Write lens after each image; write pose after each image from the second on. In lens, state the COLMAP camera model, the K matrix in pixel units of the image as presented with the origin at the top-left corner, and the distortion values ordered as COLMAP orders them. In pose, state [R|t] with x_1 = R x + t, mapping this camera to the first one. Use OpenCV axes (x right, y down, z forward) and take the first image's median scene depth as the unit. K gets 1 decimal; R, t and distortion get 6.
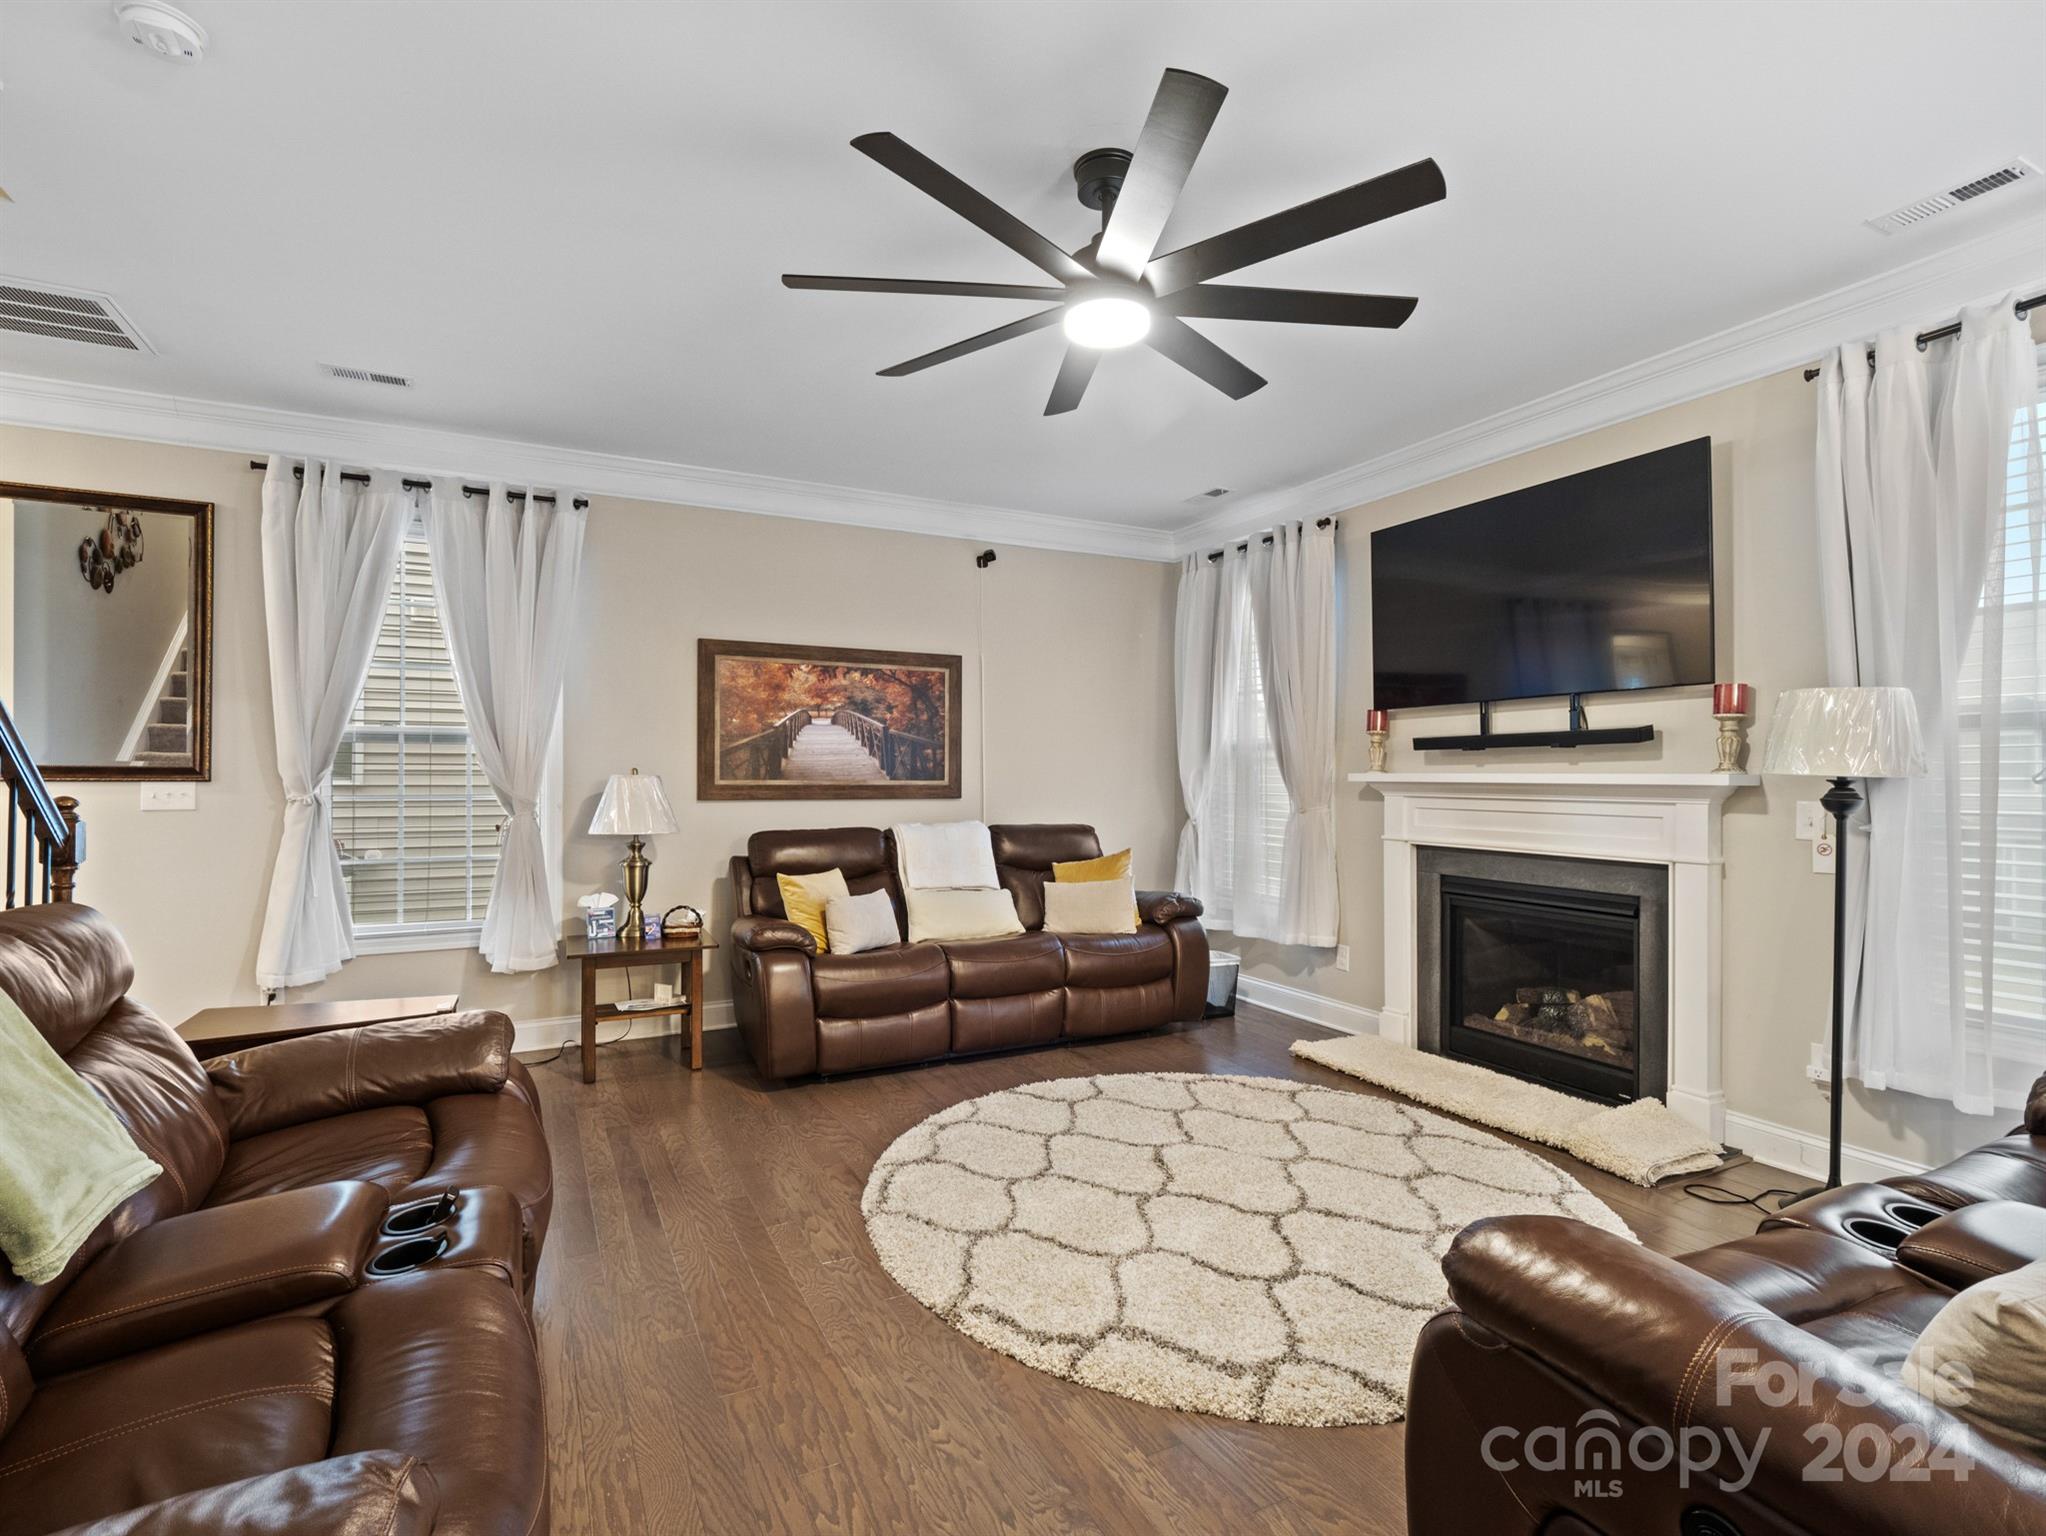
lens RADIAL K [[975.5, 0, 1024.1], [0, 975.5, 776.4], [0, 0, 1]] dist [-0.020709, -0.000174]
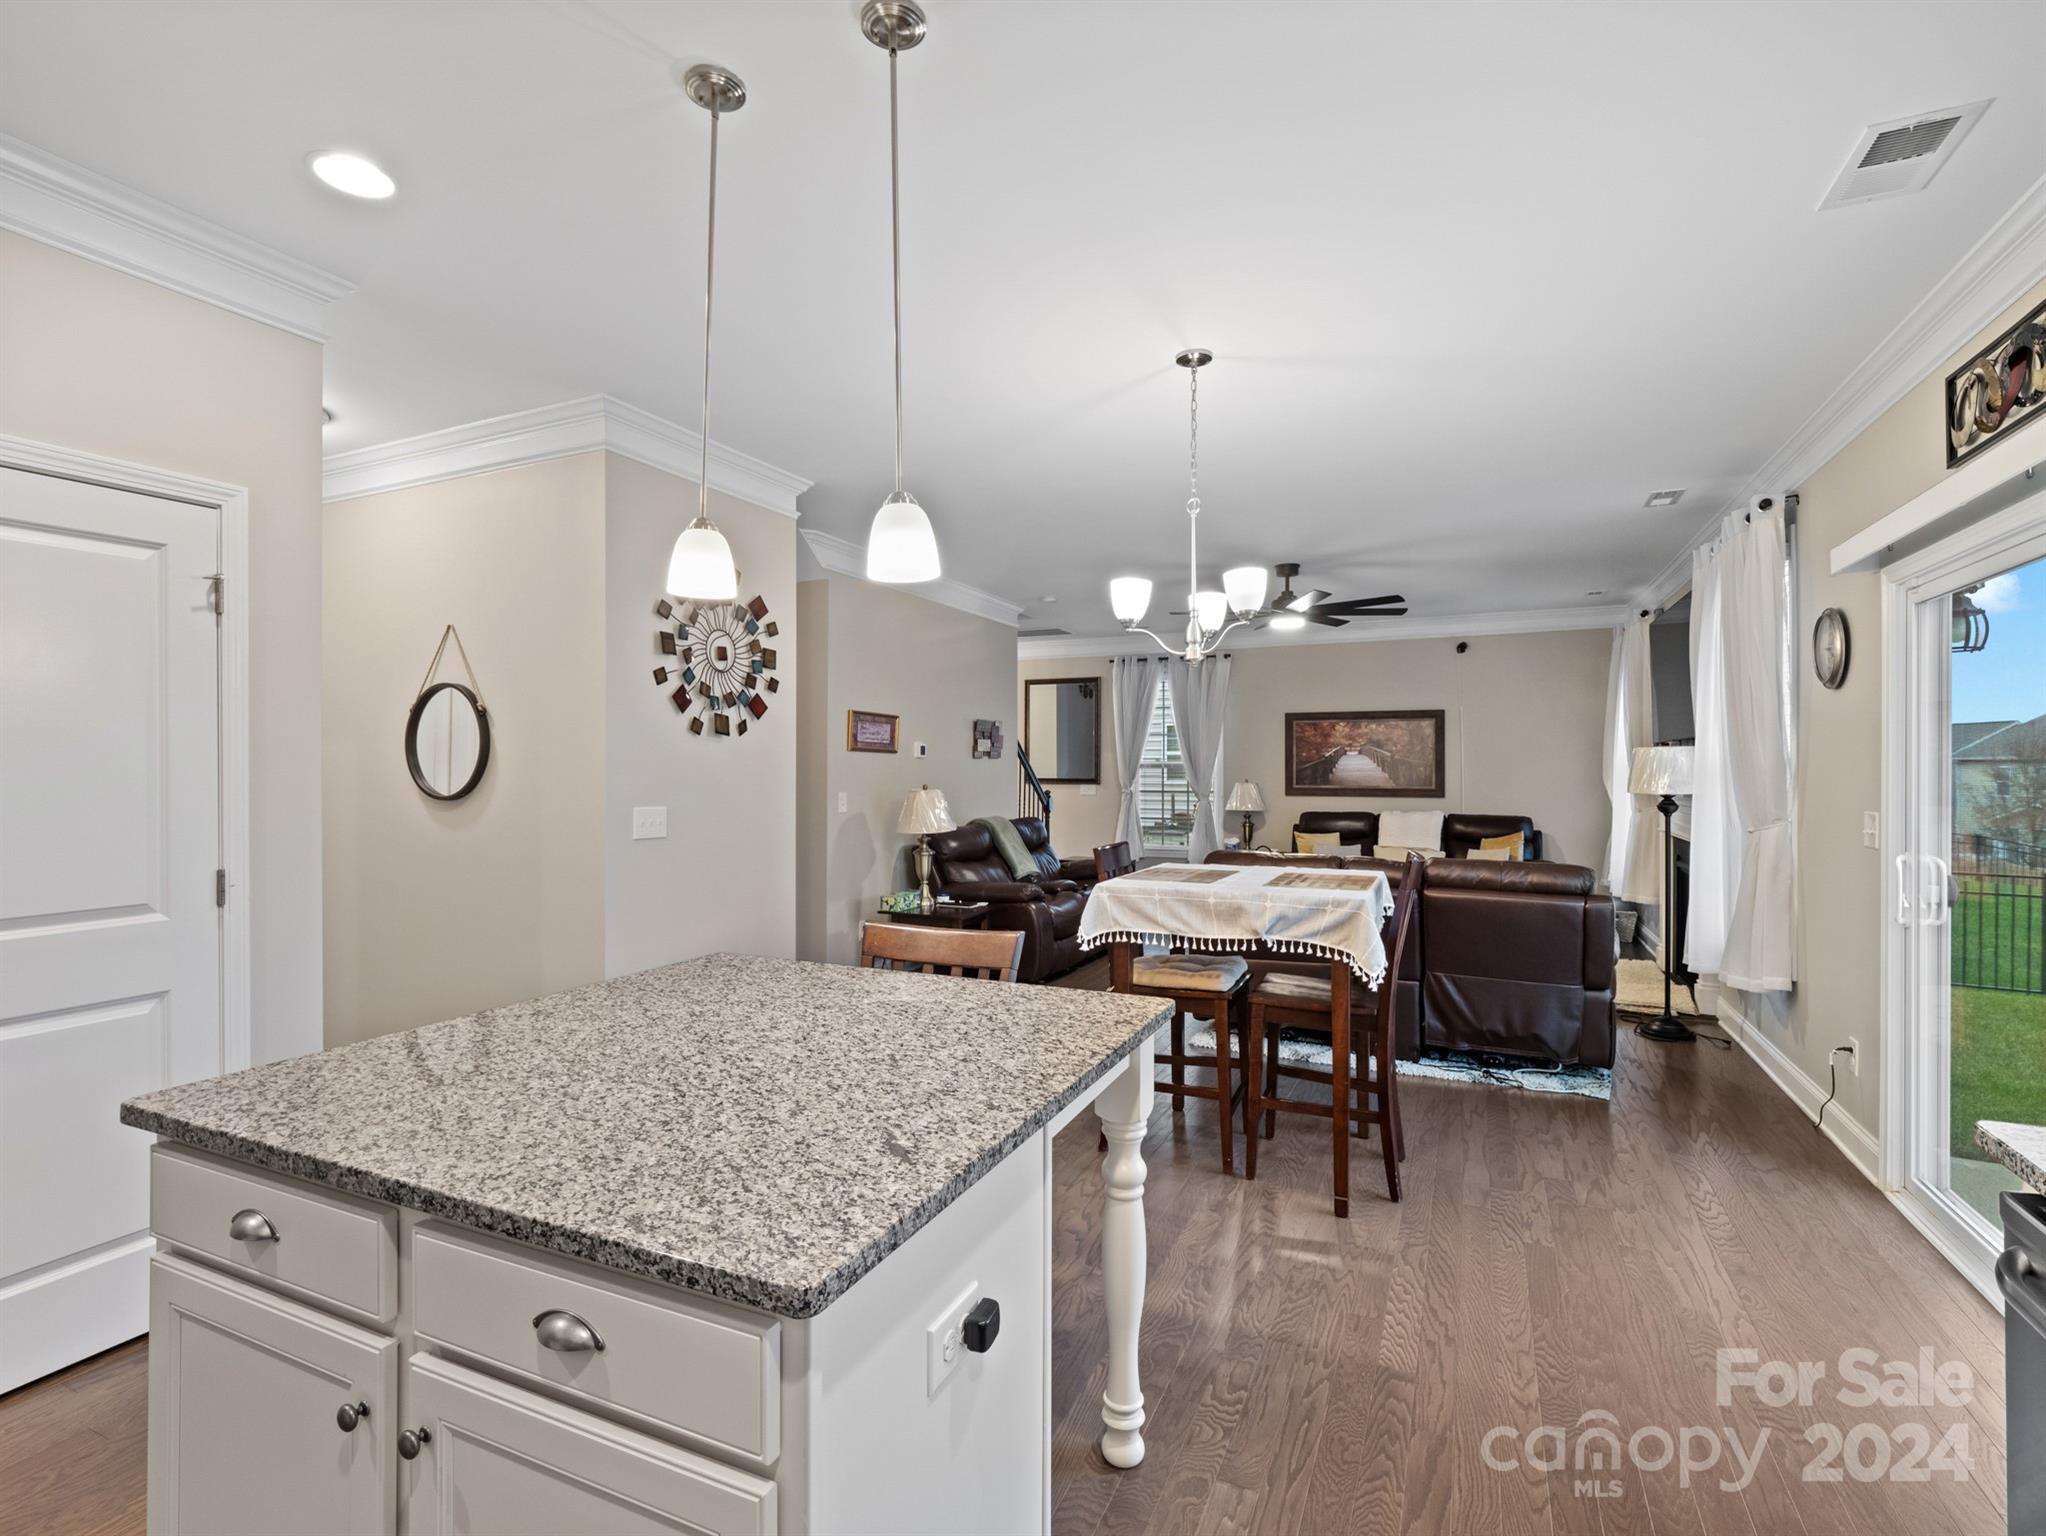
lens RADIAL K [[975.5, 0, 1024.1], [0, 975.5, 776.4], [0, 0, 1]] dist [-0.020709, -0.000174]
pose [[0.617267, 0.004297, -0.786742, 0.887523], [0.001236, 0.999979, 0.006432, -0.026713], [0.786753, -0.004942, 0.617249, -0.631840]]
